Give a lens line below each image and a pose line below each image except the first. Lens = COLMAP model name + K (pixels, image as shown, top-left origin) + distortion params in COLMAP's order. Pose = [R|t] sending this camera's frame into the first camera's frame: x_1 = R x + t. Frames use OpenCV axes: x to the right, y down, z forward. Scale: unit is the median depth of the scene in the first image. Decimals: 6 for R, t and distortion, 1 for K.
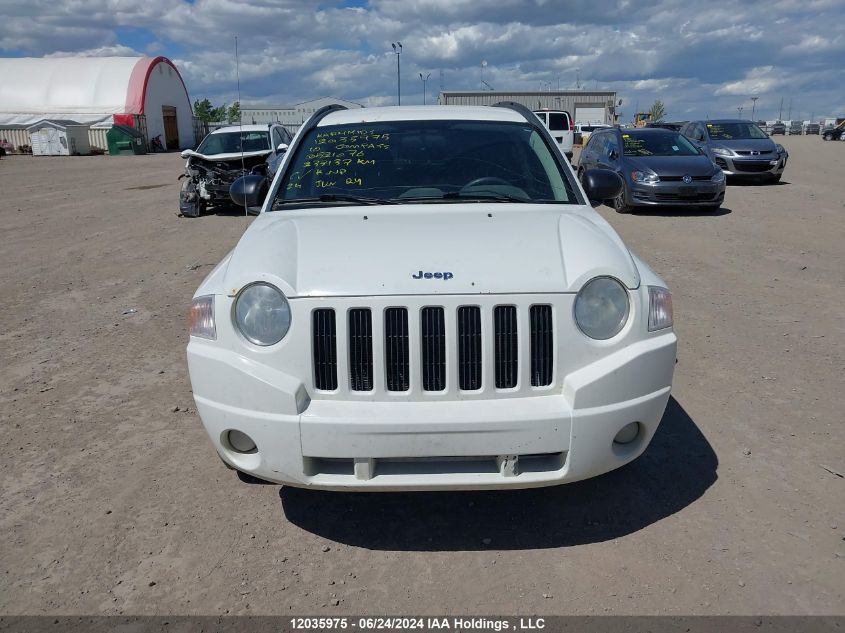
lens RADIAL K [[675.9, 0, 424.9], [0, 675.9, 325.7], [0, 0, 1]] dist [0.187095, -0.411964]
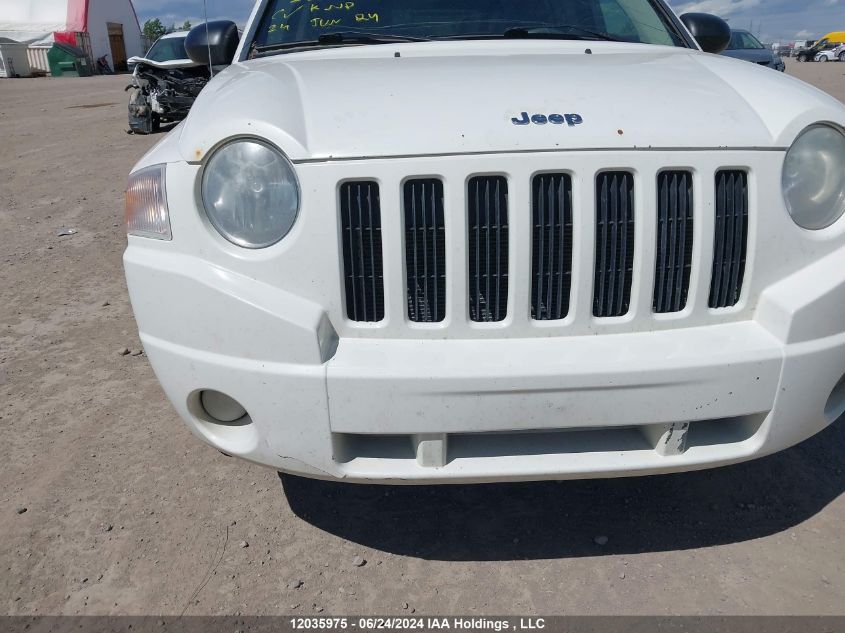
lens RADIAL K [[628.1, 0, 422.5], [0, 628.1, 316.5], [0, 0, 1]] dist [0.084077, -0.114654]
pose [[0.997419, -0.020669, 0.068756, -0.121495], [0.014797, 0.996285, 0.084835, 0.040882], [-0.070254, -0.083598, 0.994020, 0.413278]]
